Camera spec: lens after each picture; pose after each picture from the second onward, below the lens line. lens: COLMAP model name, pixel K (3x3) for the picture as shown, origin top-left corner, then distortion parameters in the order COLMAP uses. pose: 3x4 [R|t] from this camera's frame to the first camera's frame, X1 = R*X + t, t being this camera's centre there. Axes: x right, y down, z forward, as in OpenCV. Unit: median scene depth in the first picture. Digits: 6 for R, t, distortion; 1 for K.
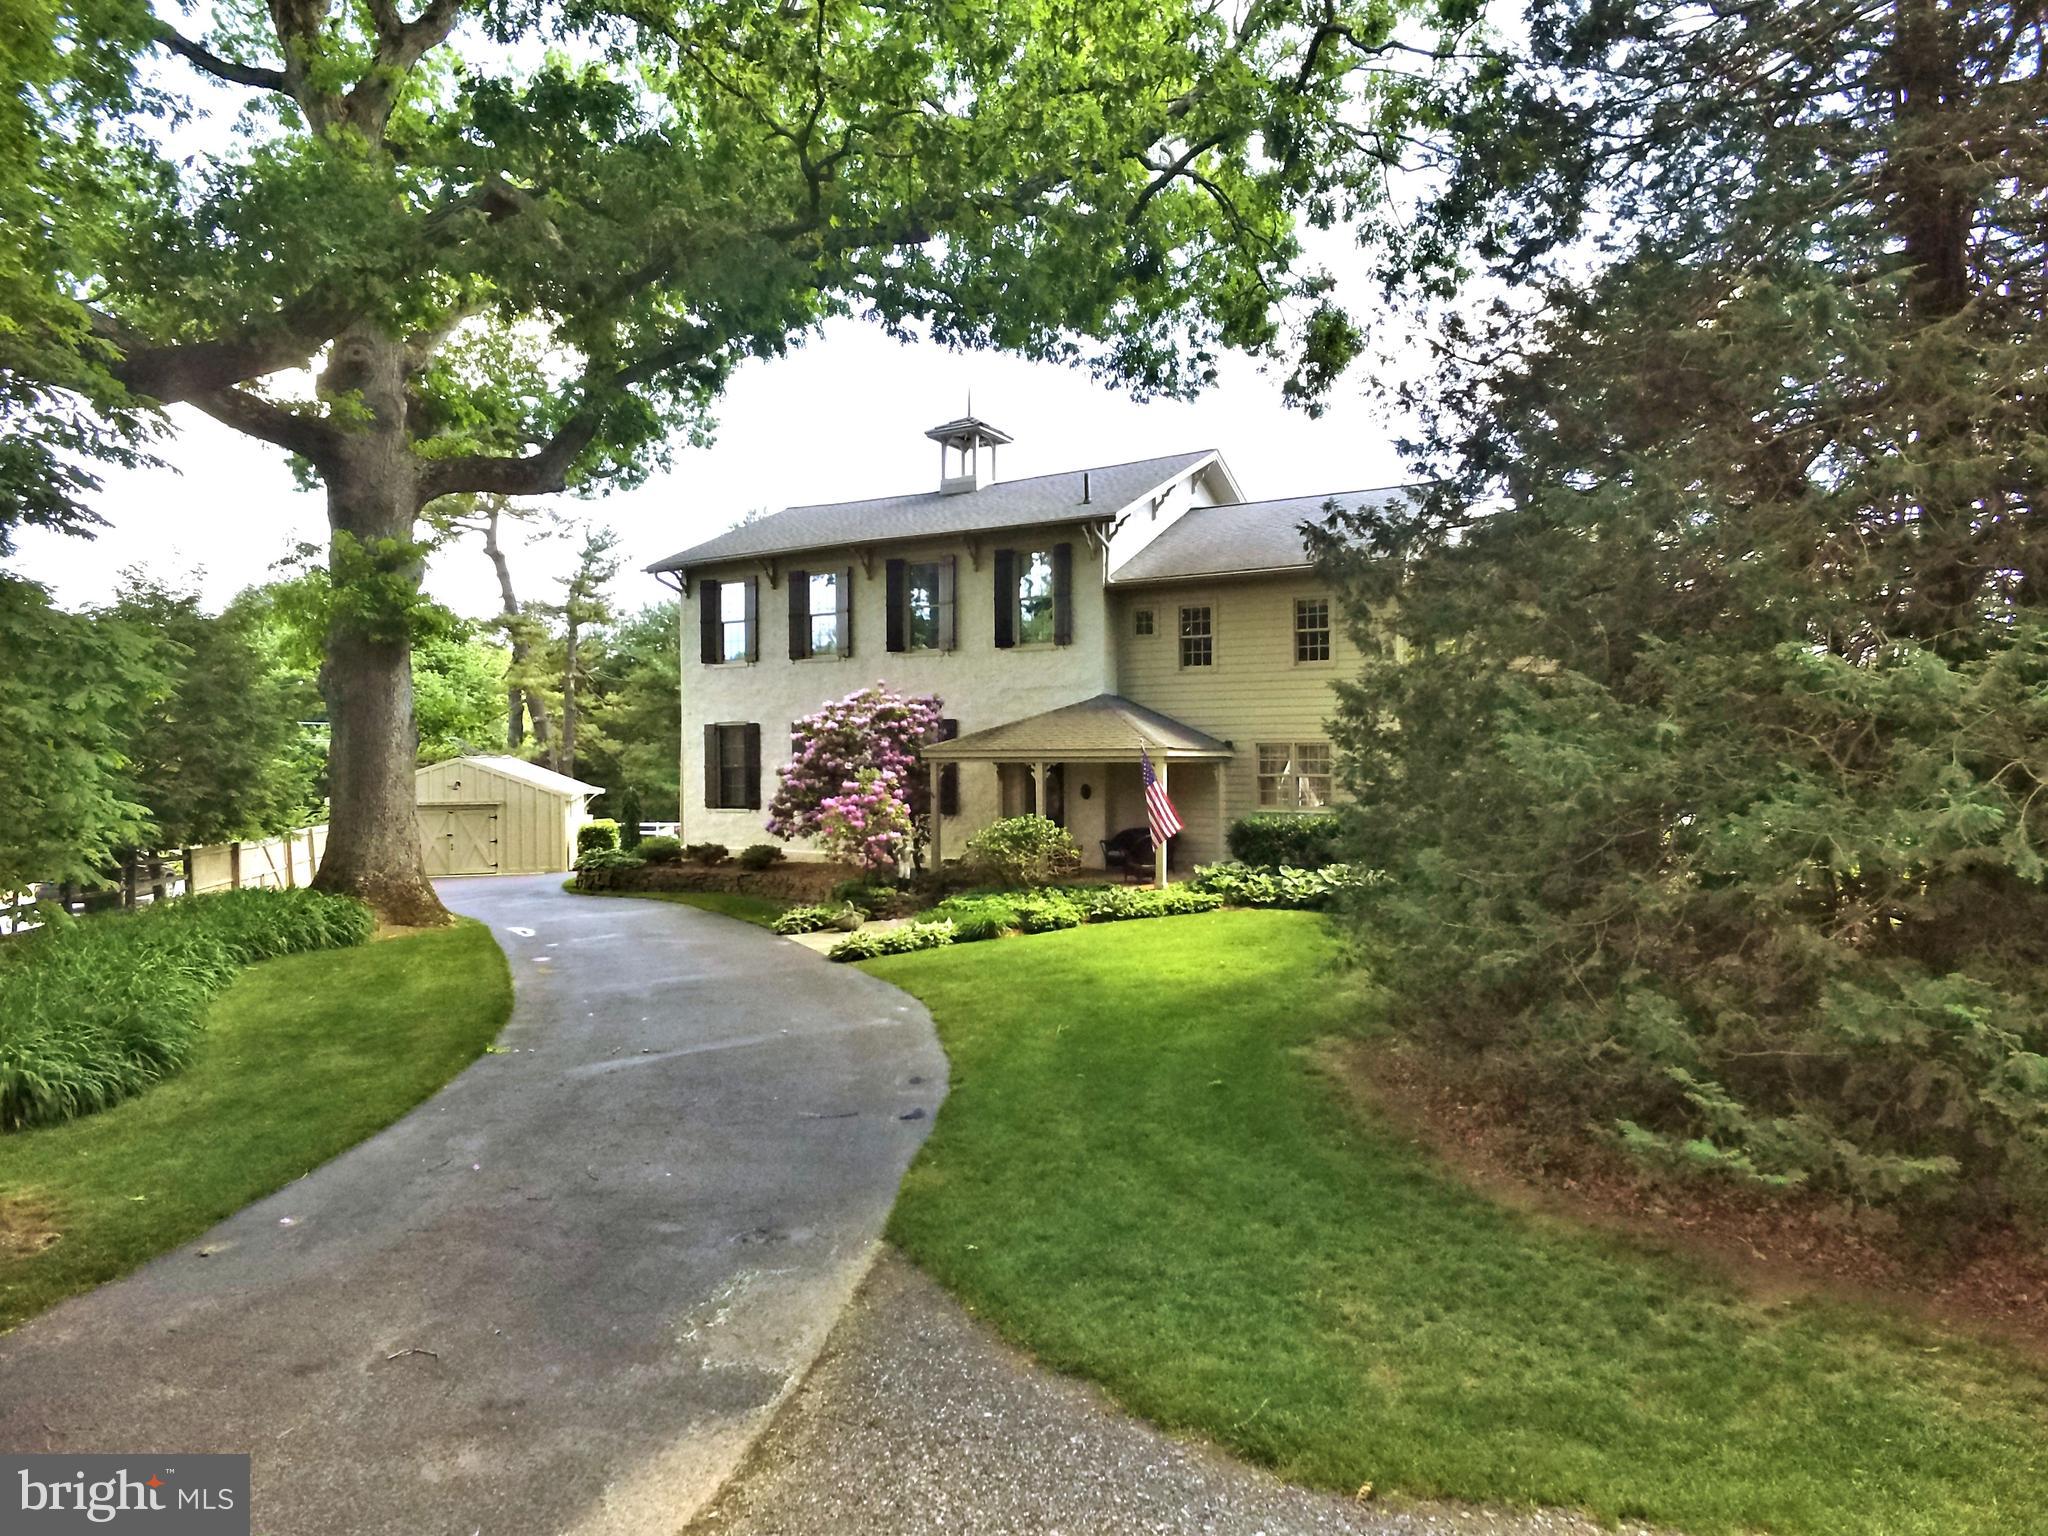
lens RADIAL K [[1165.6, 0, 1024.0], [0, 1165.6, 768.0], [0, 0, 1]] dist [-0.001499, 0.001572]
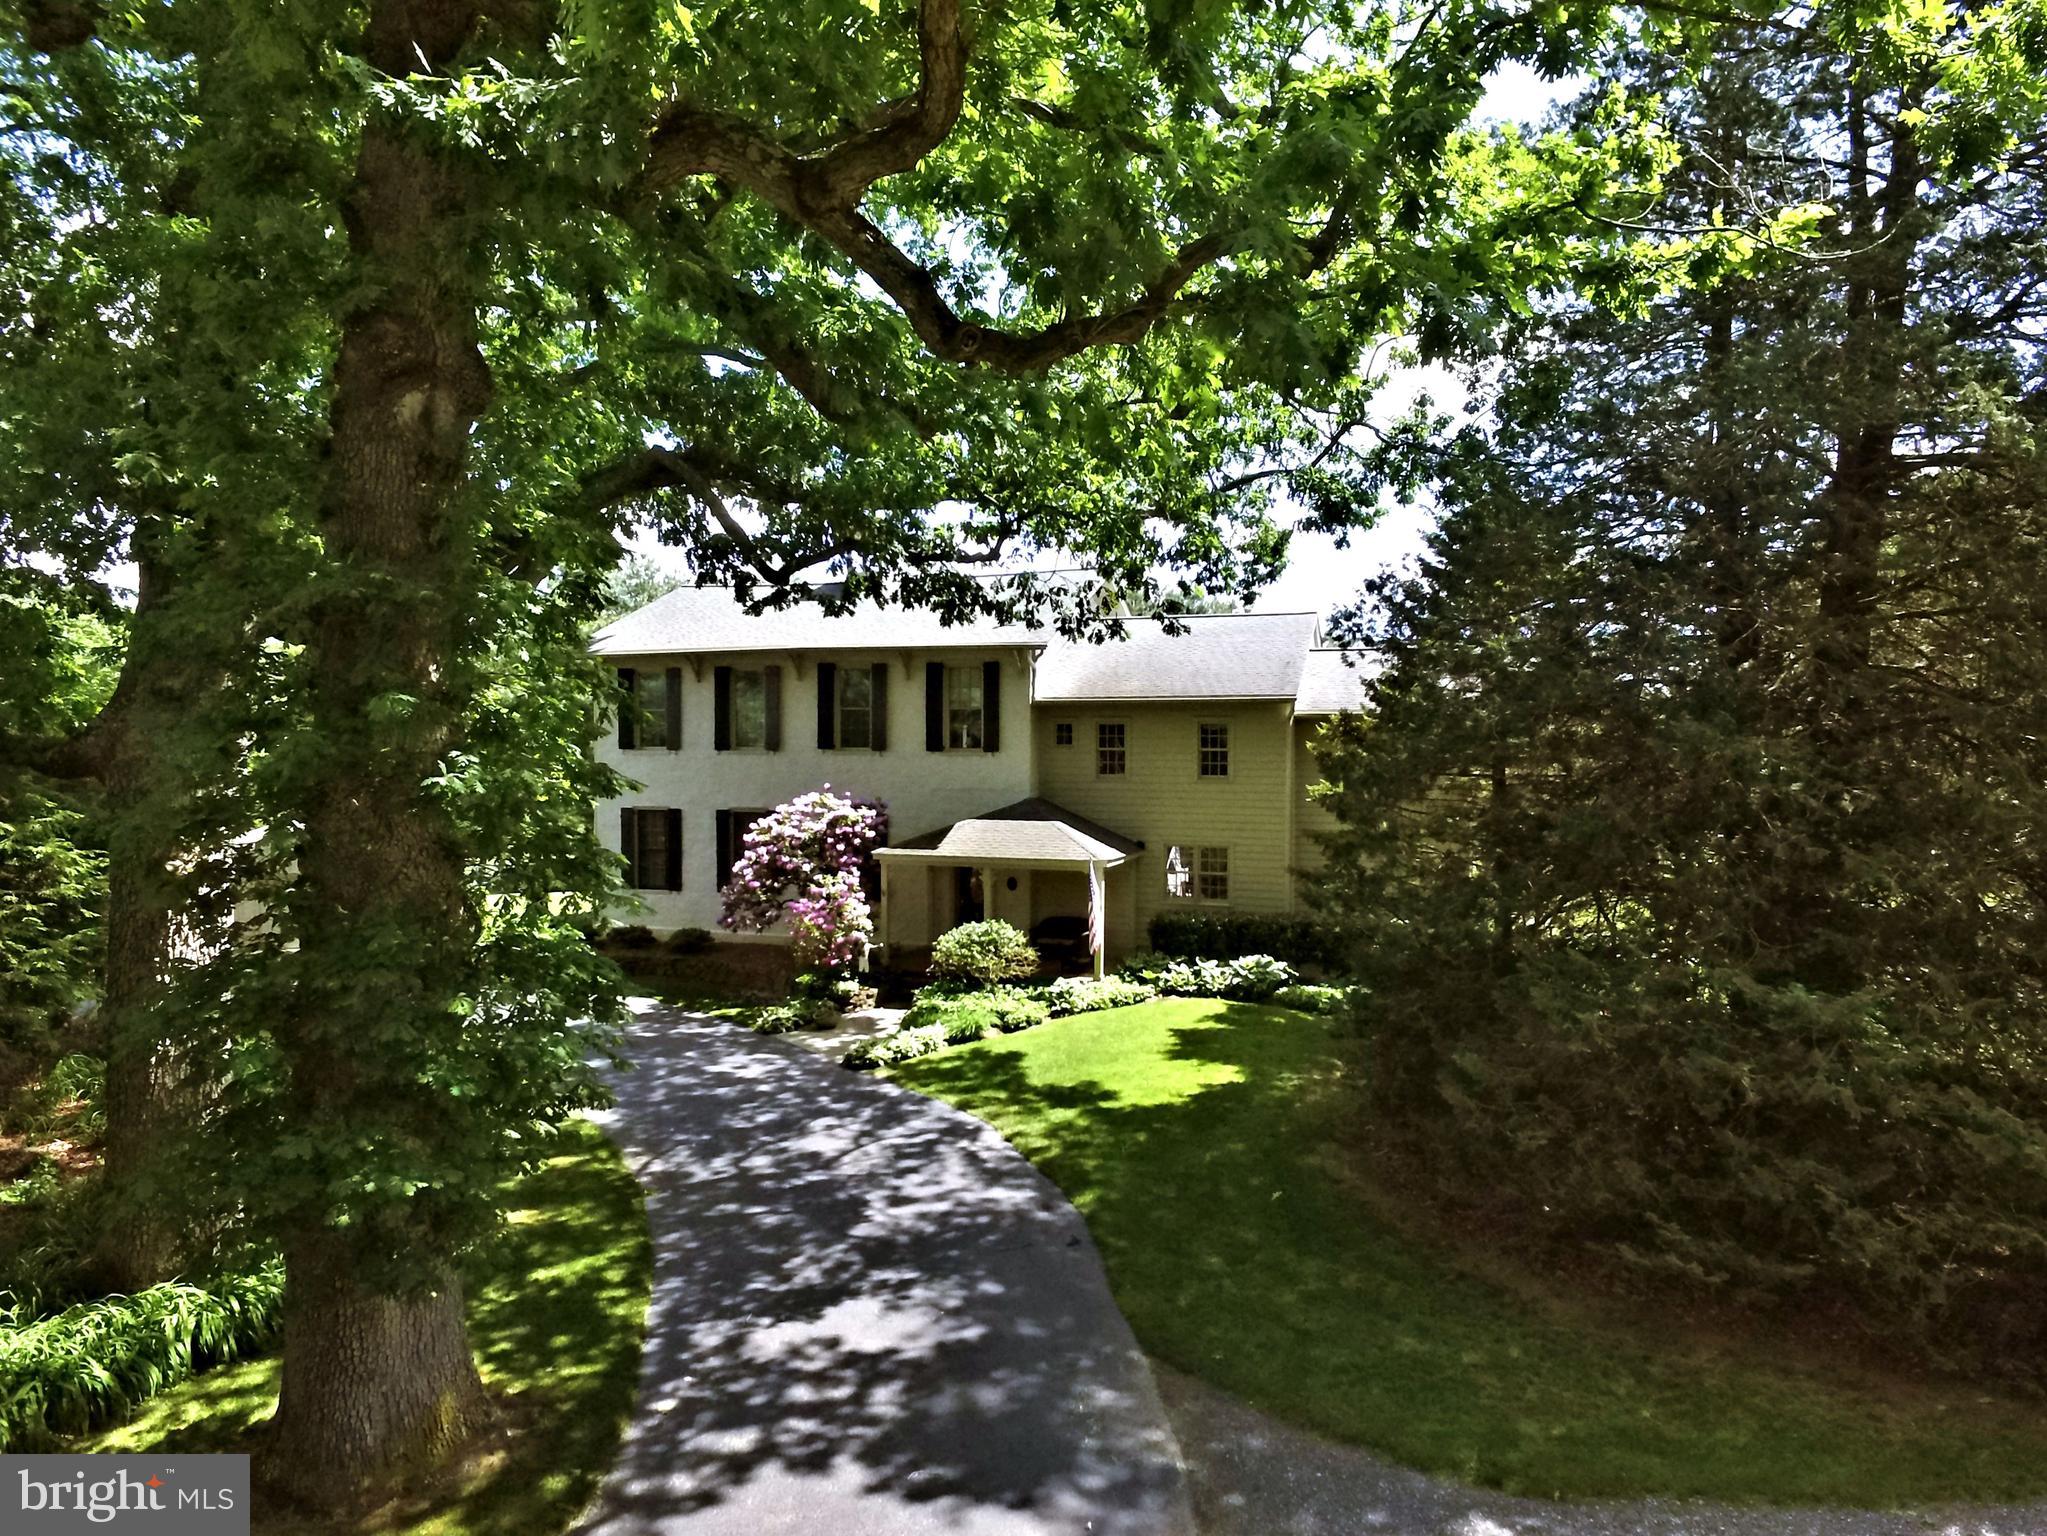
lens RADIAL K [[1165.1, 0, 1023.5], [0, 1165.1, 768.0], [0, 0, 1]] dist [-0.001499, 0.001572]
pose [[0.983351, 0.005649, 0.181627, -0.171616], [-0.003794, 0.999937, -0.010556, -0.097278], [-0.181676, 0.009691, 0.983311, -0.127325]]
